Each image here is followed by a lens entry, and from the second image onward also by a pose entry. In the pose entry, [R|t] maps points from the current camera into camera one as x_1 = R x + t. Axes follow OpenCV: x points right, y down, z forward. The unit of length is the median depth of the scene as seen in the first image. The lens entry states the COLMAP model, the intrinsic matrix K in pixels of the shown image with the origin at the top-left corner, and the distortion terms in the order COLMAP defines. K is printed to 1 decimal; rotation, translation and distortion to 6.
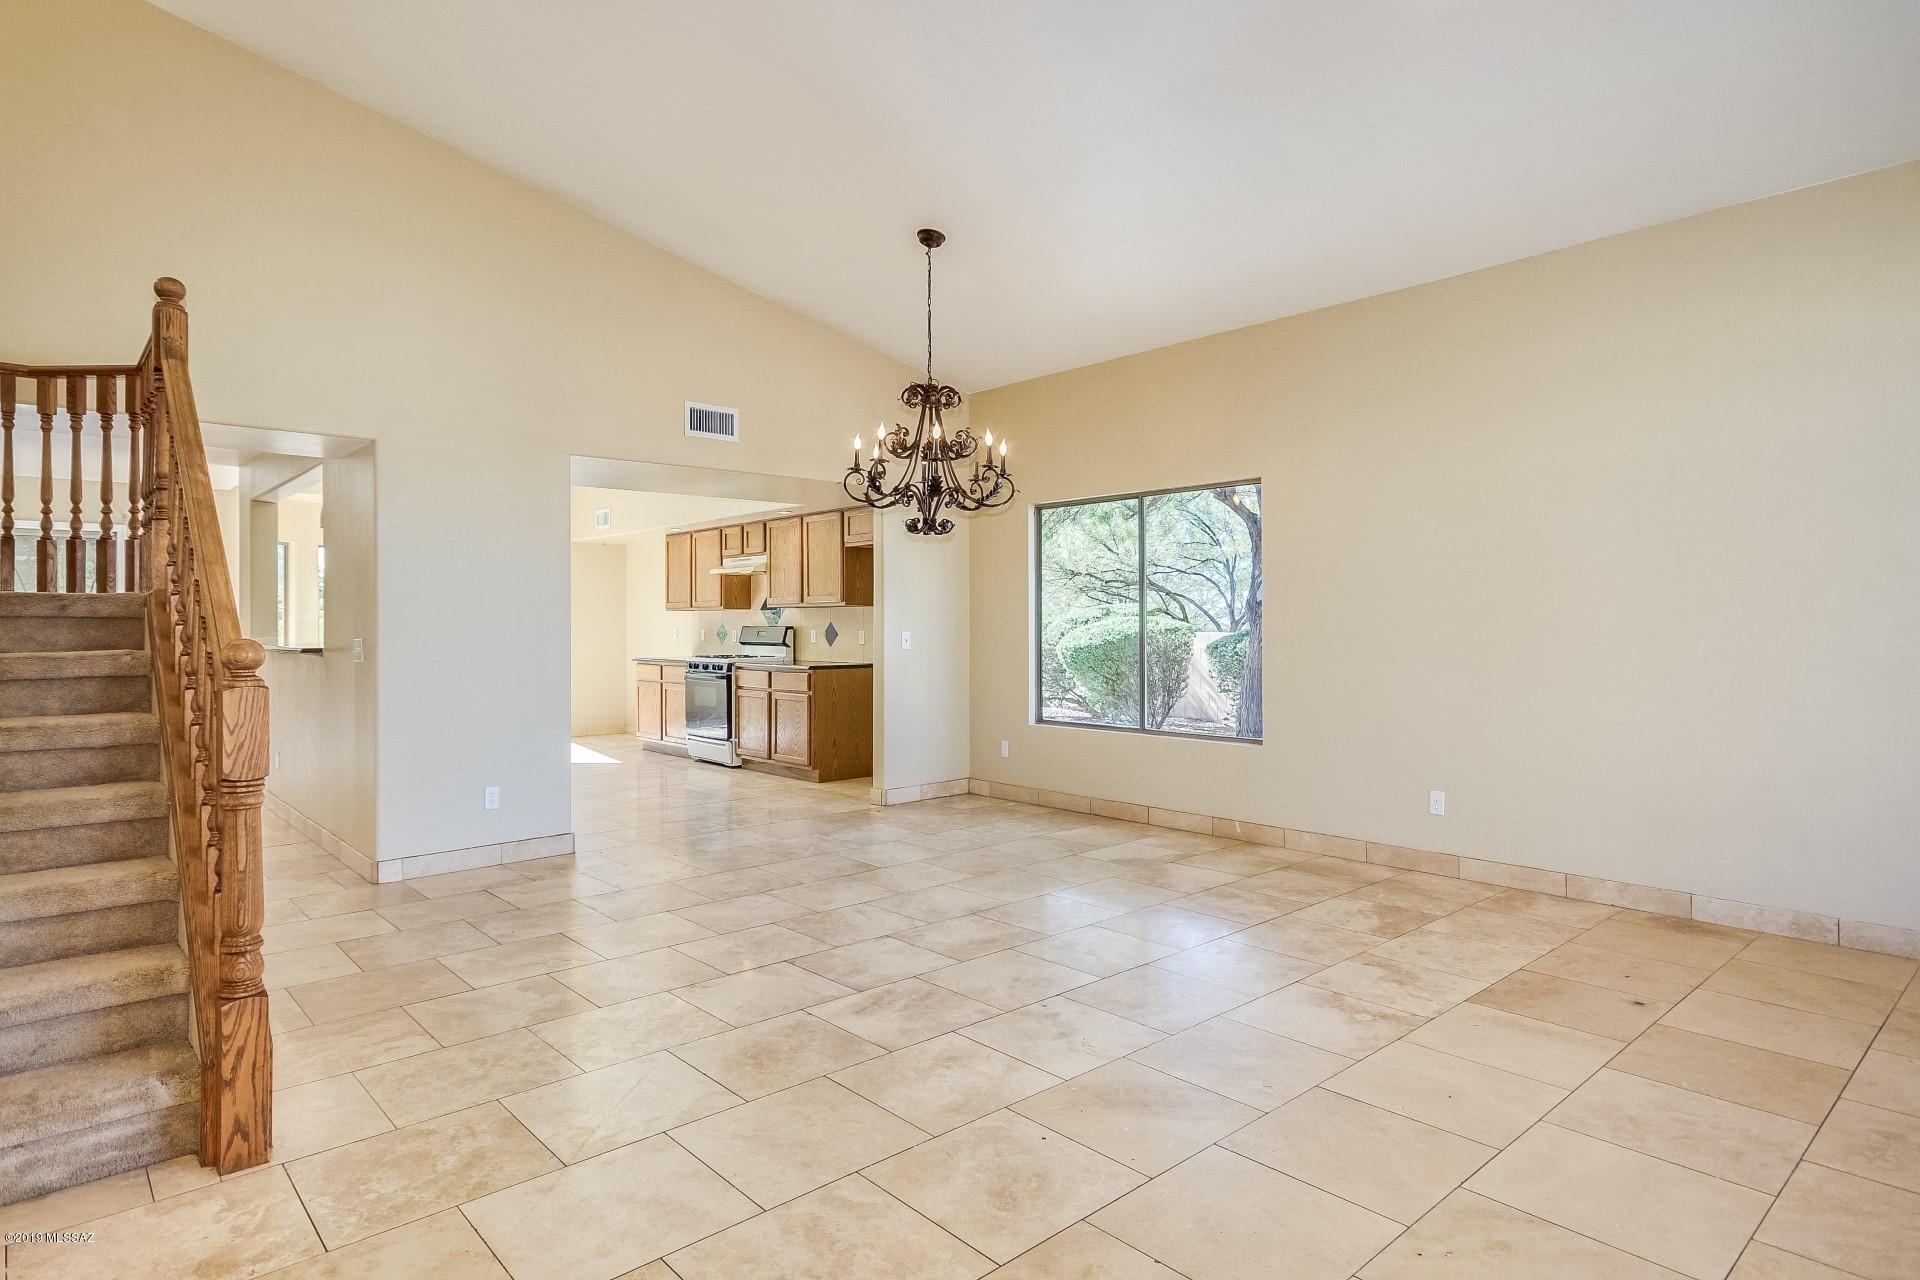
lens RADIAL K [[1052.8, 0, 960.0], [0, 1052.8, 632.5], [0, 0, 1]] dist [-0.005048, 0.001098]
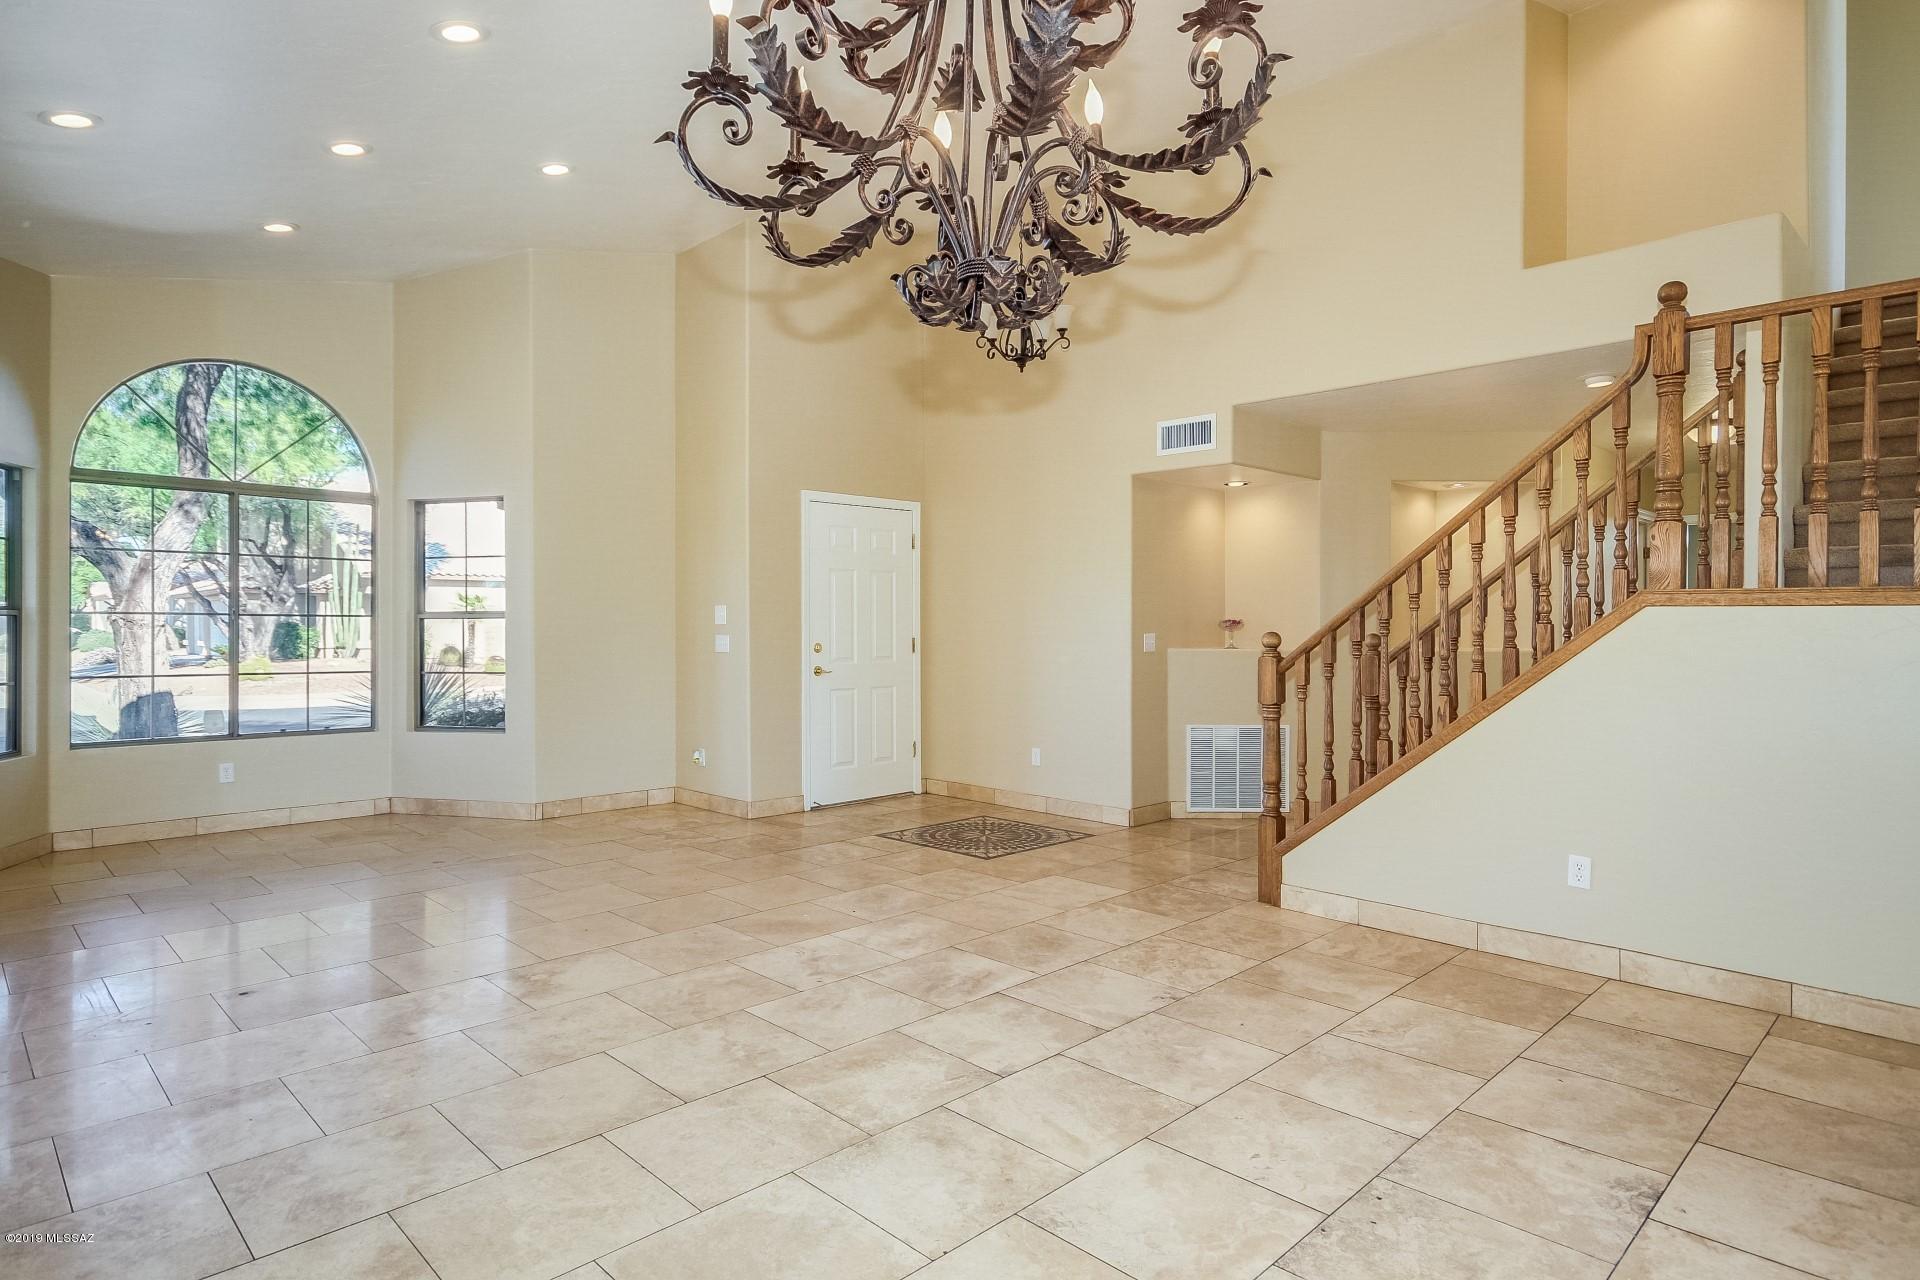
lens RADIAL K [[1052.8, 0, 959.9], [0, 1052.8, 633.2], [0, 0, 1]] dist [-0.005048, 0.001098]
pose [[-0.998855, 0.004812, -0.047602, -0.012922], [0.004126, 0.999886, 0.014497, -0.015112], [0.047667, 0.014284, -0.998761, 2.033307]]
